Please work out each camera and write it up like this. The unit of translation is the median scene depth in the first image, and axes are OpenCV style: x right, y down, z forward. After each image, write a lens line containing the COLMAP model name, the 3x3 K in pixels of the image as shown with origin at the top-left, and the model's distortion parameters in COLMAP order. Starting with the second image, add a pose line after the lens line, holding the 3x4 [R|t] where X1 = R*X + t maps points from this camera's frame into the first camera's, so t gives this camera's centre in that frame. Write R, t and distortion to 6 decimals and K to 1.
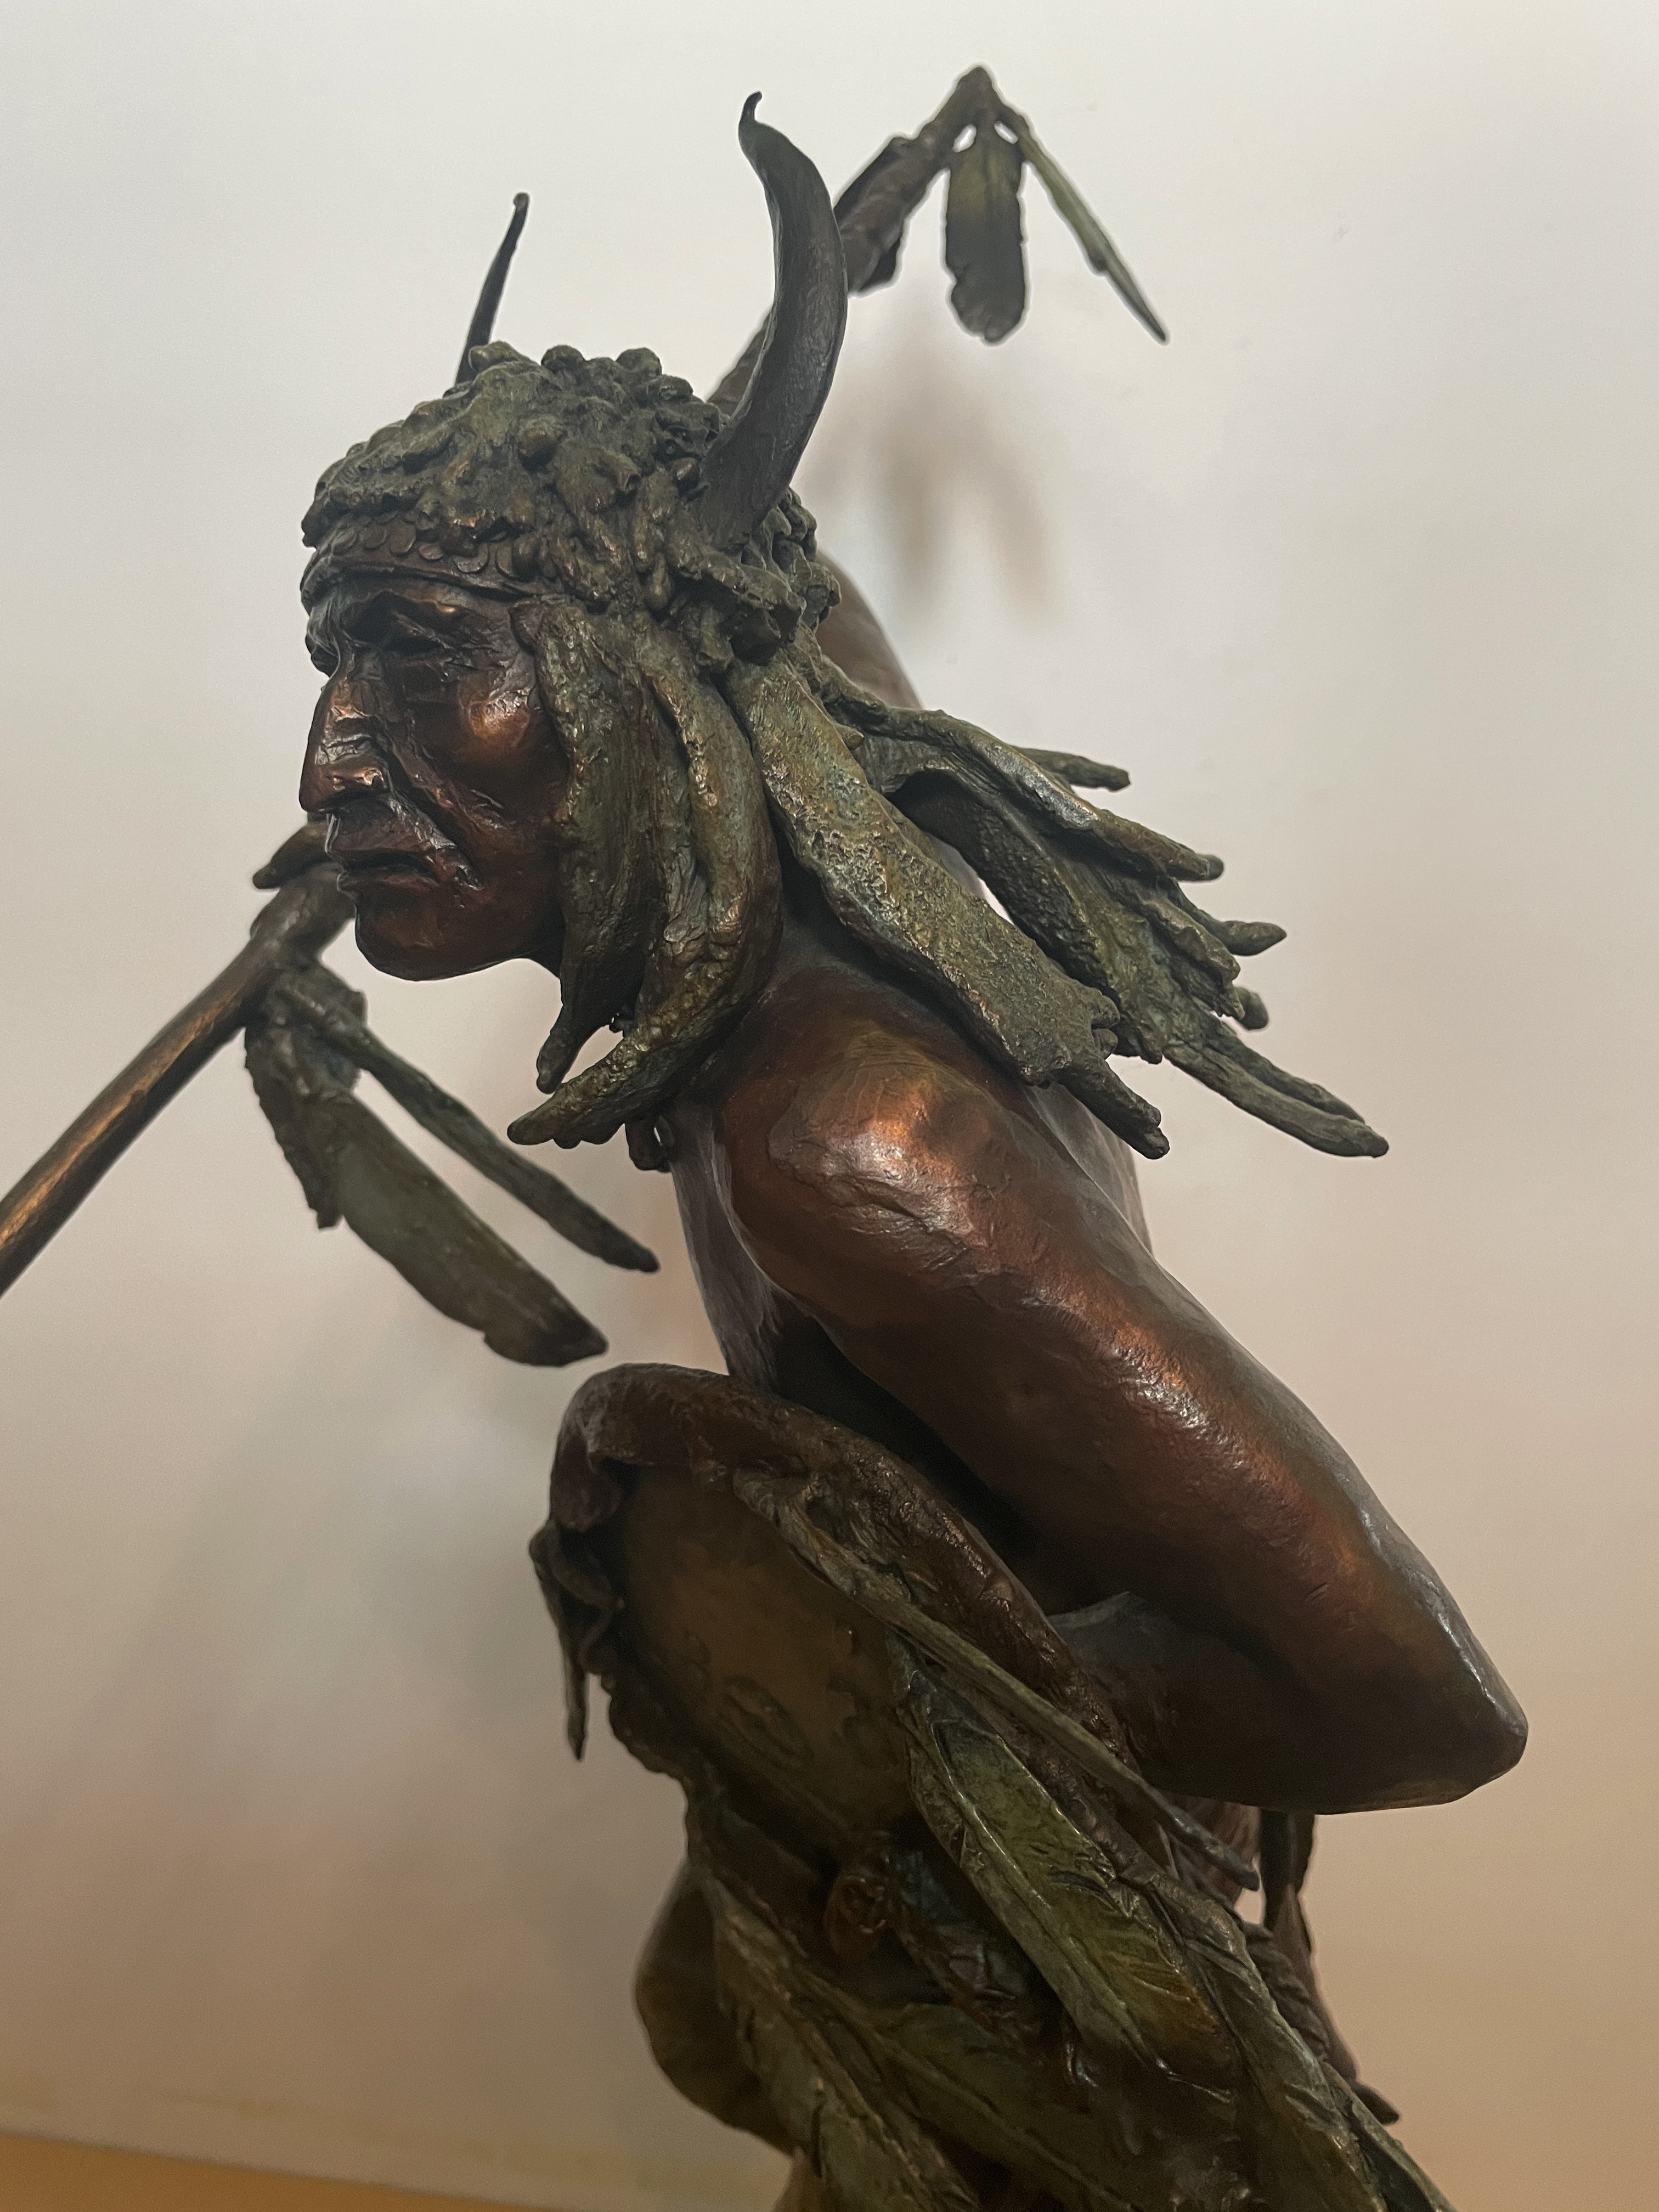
lens RADIAL K [[1697.2, 0, 841.4], [0, 1697.2, 1115.6], [0, 0, 1]] dist [0.037683, -0.034885]
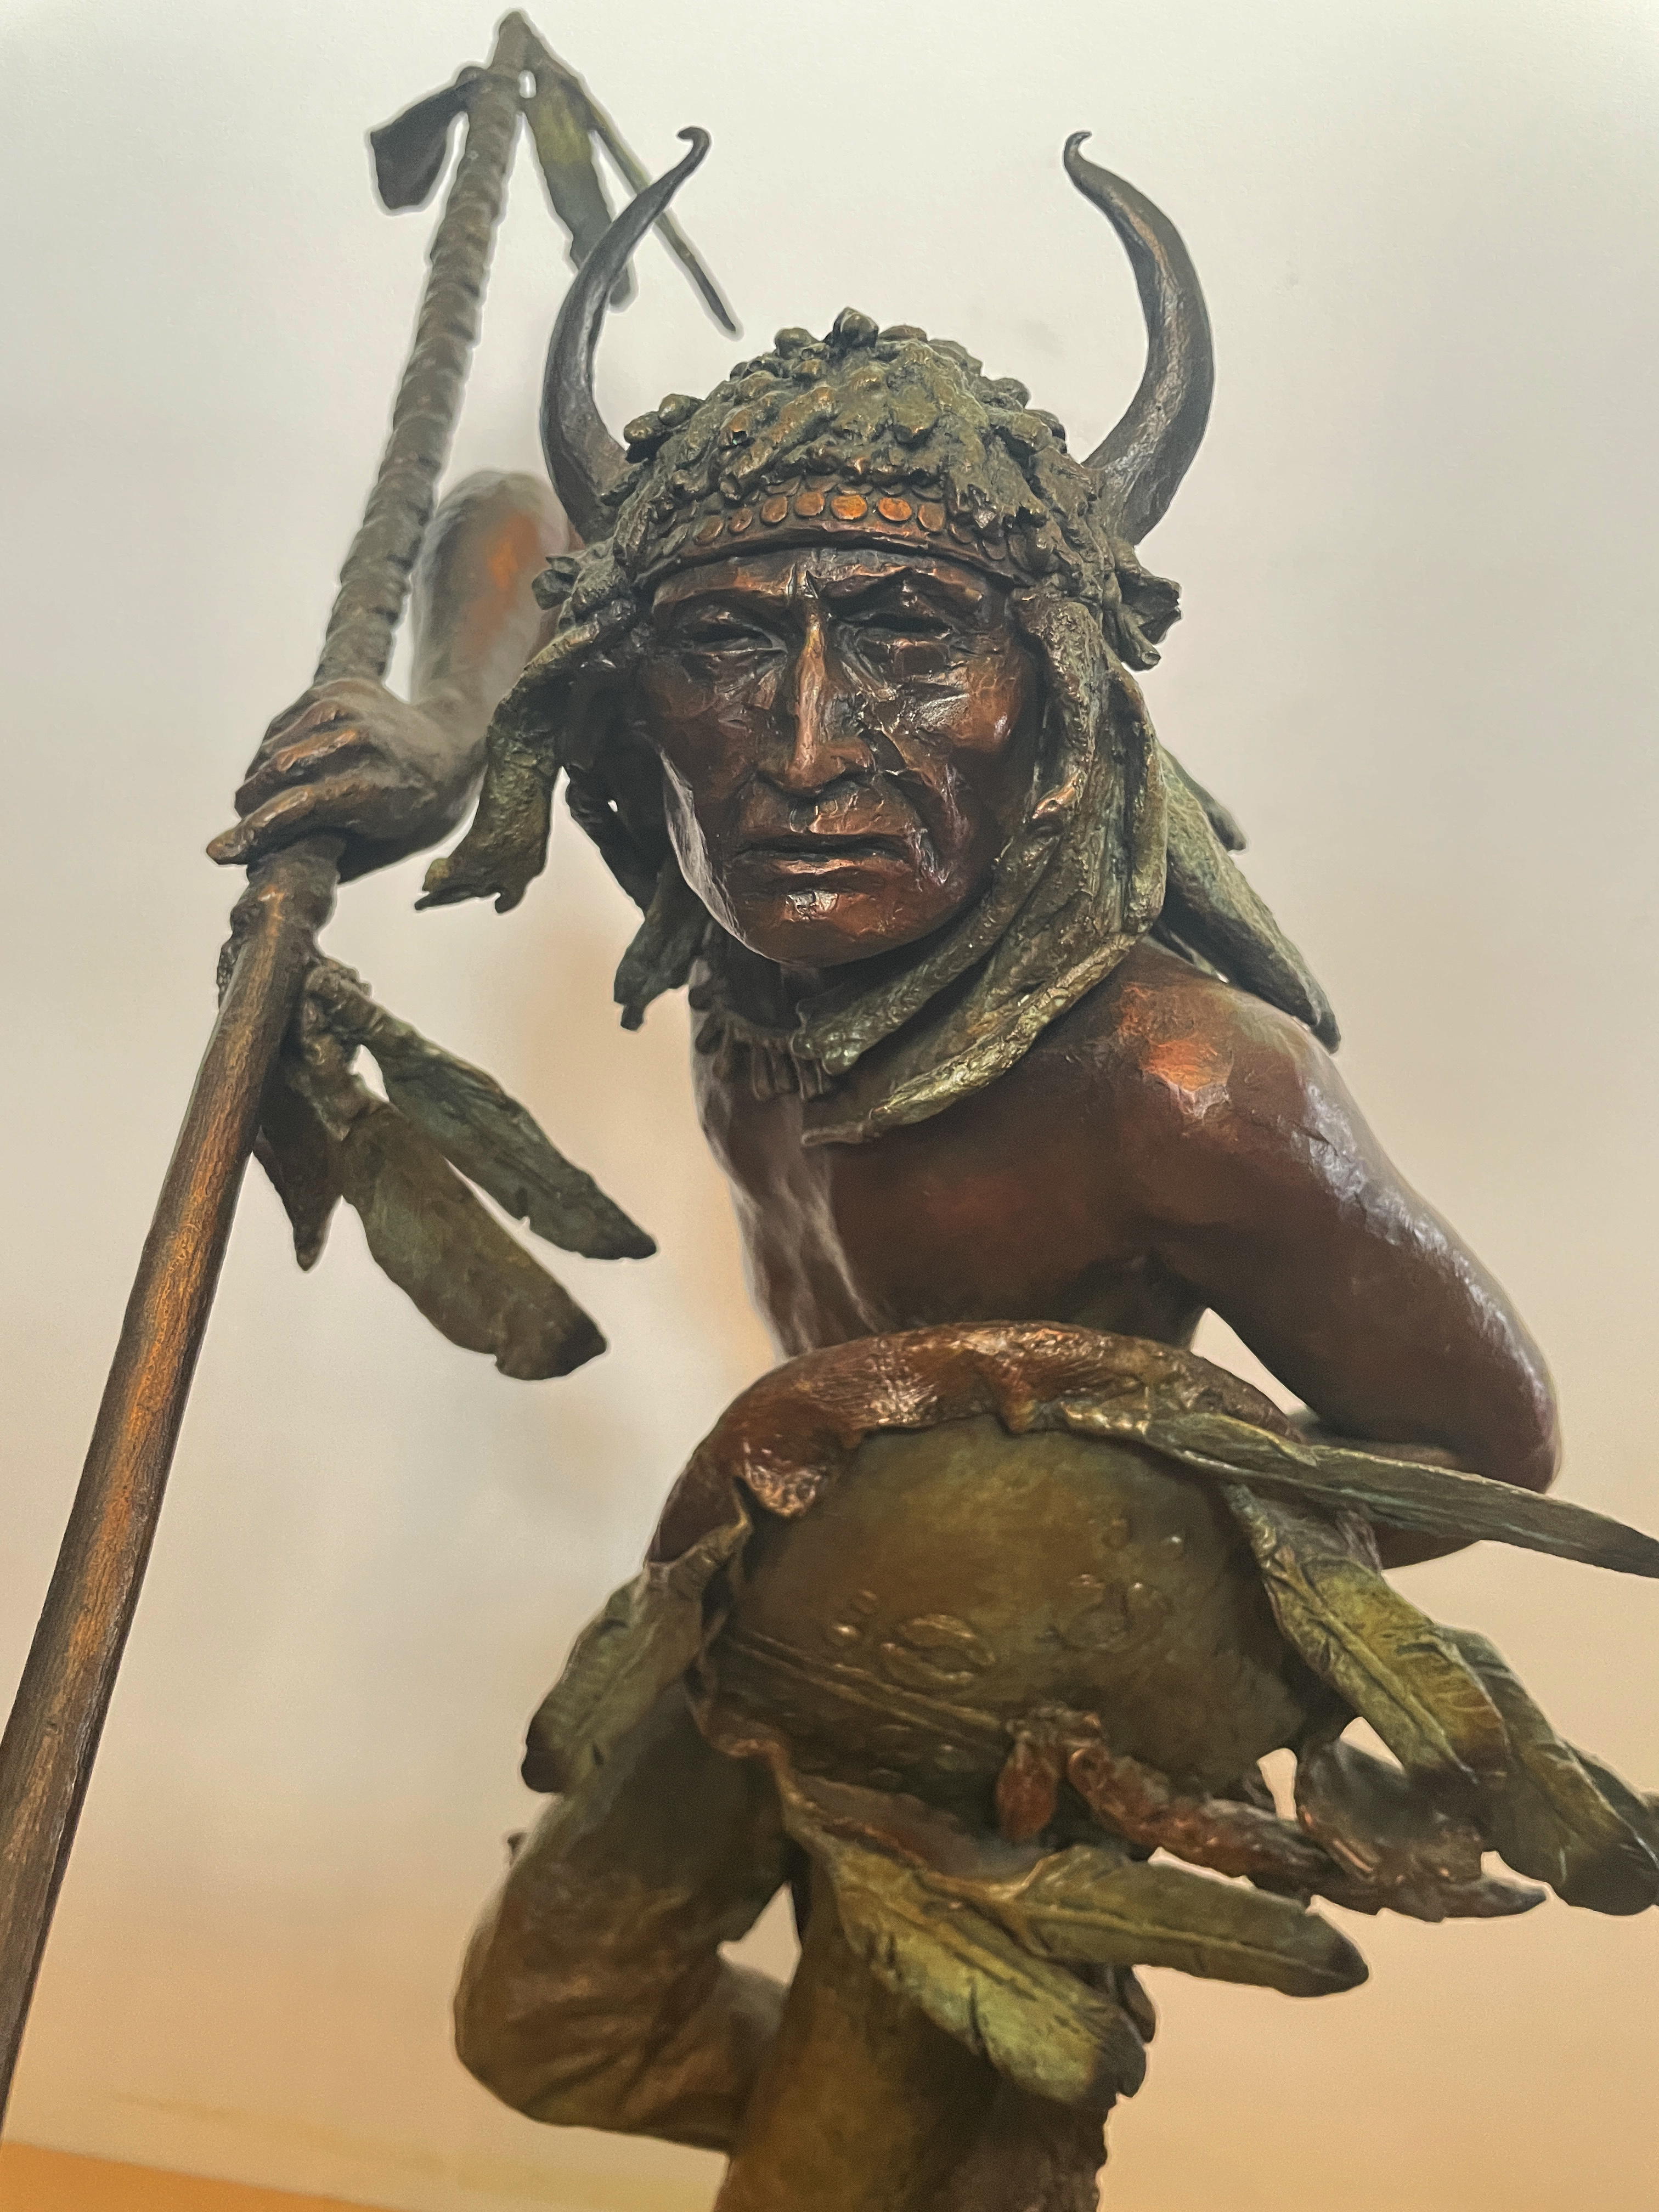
lens RADIAL K [[1697.2, 0, 833.7], [0, 1697.2, 1083.3], [0, 0, 1]] dist [0.037683, -0.034885]
pose [[0.770573, -0.093896, 0.630398, -0.909721], [0.084030, 0.995422, 0.045550, -0.060335], [-0.631788, 0.017873, 0.774935, 0.271919]]
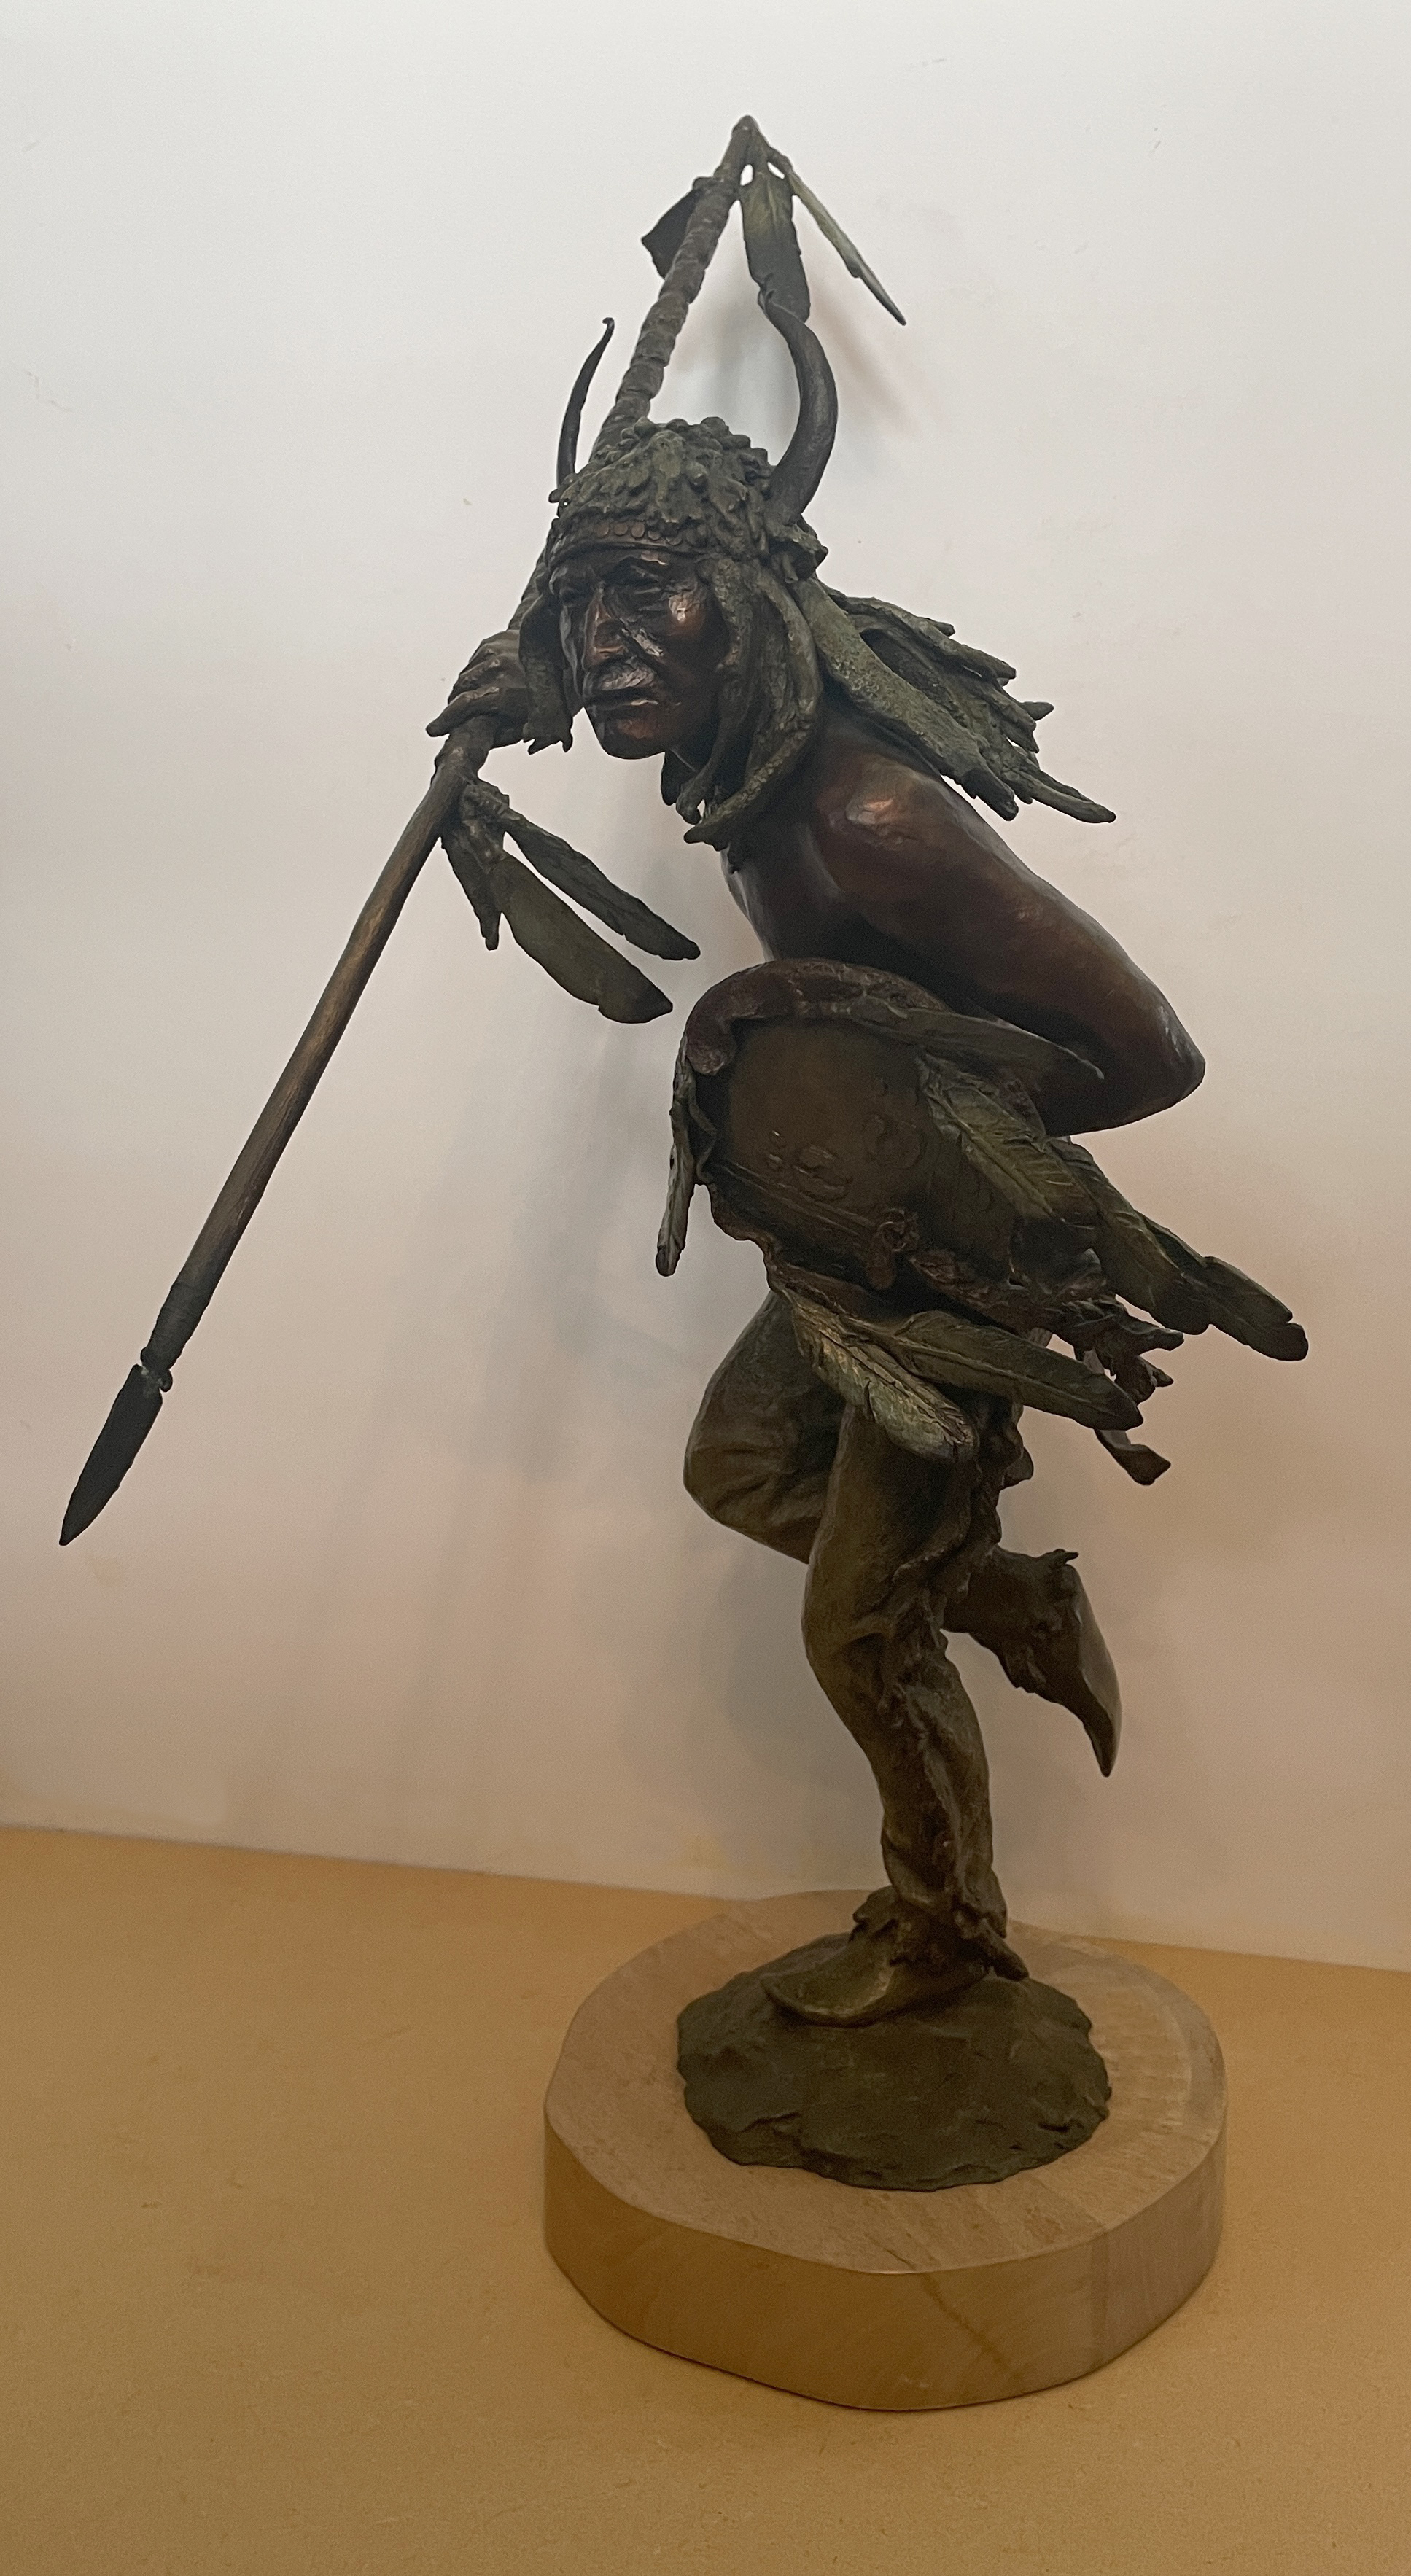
lens RADIAL K [[2135.3, 0, 820.4], [0, 2135.3, 1272.9], [0, 0, 1]] dist [0.058924, -0.015097]
pose [[0.973750, -0.124225, 0.190735, -0.620909], [0.109078, 0.990131, 0.087997, 0.328713], [-0.199784, -0.064883, 0.977689, -1.561396]]
